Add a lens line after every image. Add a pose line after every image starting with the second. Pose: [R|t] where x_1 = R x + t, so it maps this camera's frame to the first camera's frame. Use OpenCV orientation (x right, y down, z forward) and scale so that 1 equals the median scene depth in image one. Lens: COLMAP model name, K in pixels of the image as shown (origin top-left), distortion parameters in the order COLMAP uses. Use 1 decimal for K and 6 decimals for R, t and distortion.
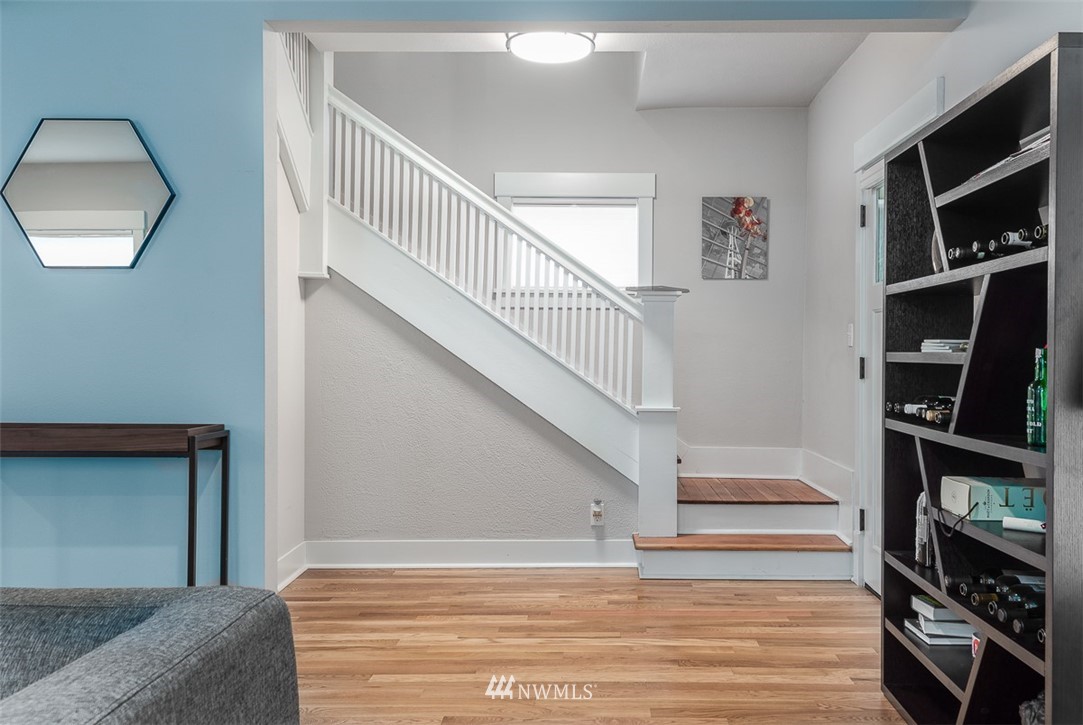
lens RADIAL K [[946.8, 0, 541.5], [0, 946.8, 339.7], [0, 0, 1]] dist [0.057691, -0.003800]
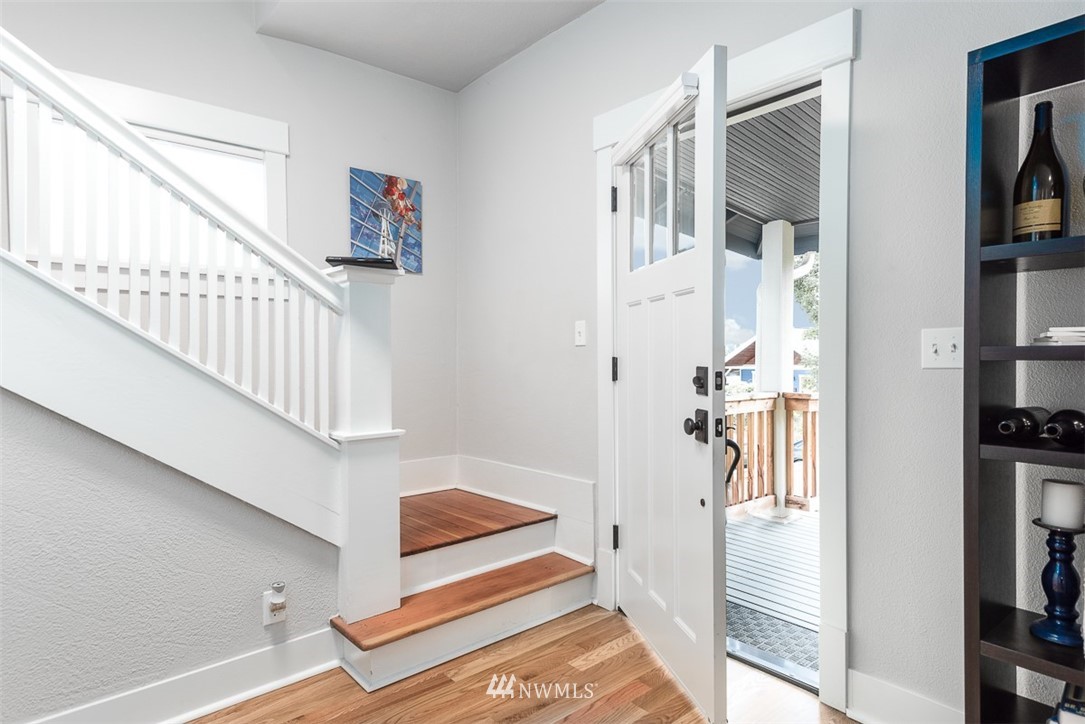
lens RADIAL K [[616.2, 0, 544.3], [0, 616.2, 359.1], [0, 0, 1]] dist [0.019073, -0.001109]
pose [[0.696472, -0.013766, 0.717452, -0.101412], [0.005905, 0.999892, 0.013453, 0.009870], [-0.717560, -0.005133, 0.696478, 0.509085]]
